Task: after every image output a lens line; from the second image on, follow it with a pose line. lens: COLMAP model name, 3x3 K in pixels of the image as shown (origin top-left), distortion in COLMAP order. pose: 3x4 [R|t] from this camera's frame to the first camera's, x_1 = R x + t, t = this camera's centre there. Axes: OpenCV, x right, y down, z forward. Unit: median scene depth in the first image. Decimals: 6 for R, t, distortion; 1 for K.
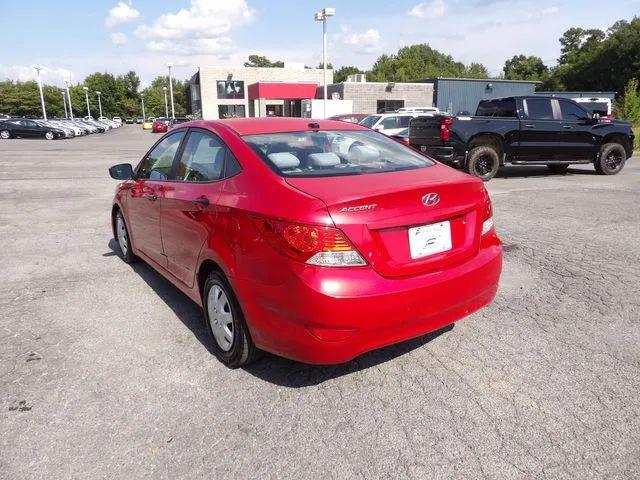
lens RADIAL K [[452.5, 0, 324.2], [0, 452.5, 234.6], [0, 0, 1]] dist [-0.019320, 0.020343]
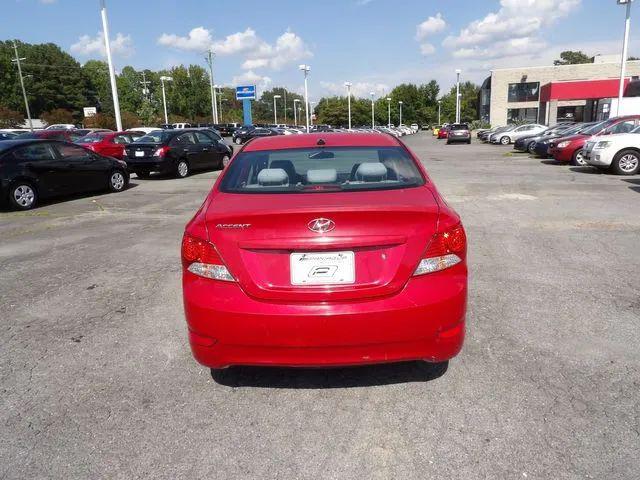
lens RADIAL K [[452.5, 0, 321.2], [0, 452.5, 243.1], [0, 0, 1]] dist [-0.019320, 0.020343]
pose [[0.812125, 0.119929, -0.571025, 0.104964], [-0.116342, 0.992281, 0.042938, -0.011029], [0.571767, 0.031564, 0.819809, 0.033569]]
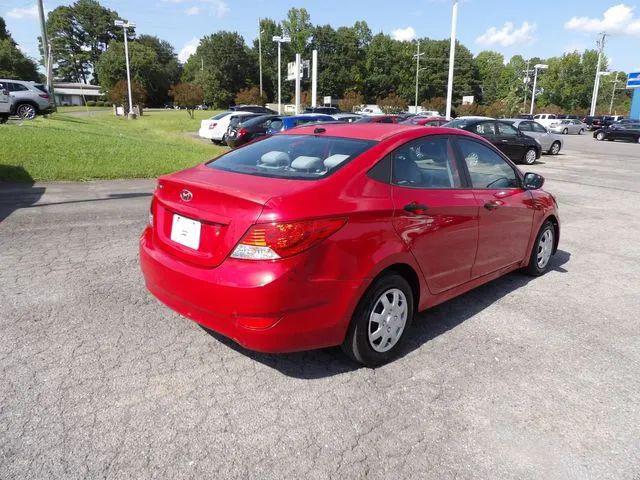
lens RADIAL K [[452.5, 0, 321.6], [0, 452.5, 235.8], [0, 0, 1]] dist [-0.019320, 0.020343]
pose [[0.160137, 0.245391, -0.956106, 0.188329], [-0.259266, 0.945054, 0.199130, -0.039970], [0.952437, 0.215998, 0.214960, 0.150828]]
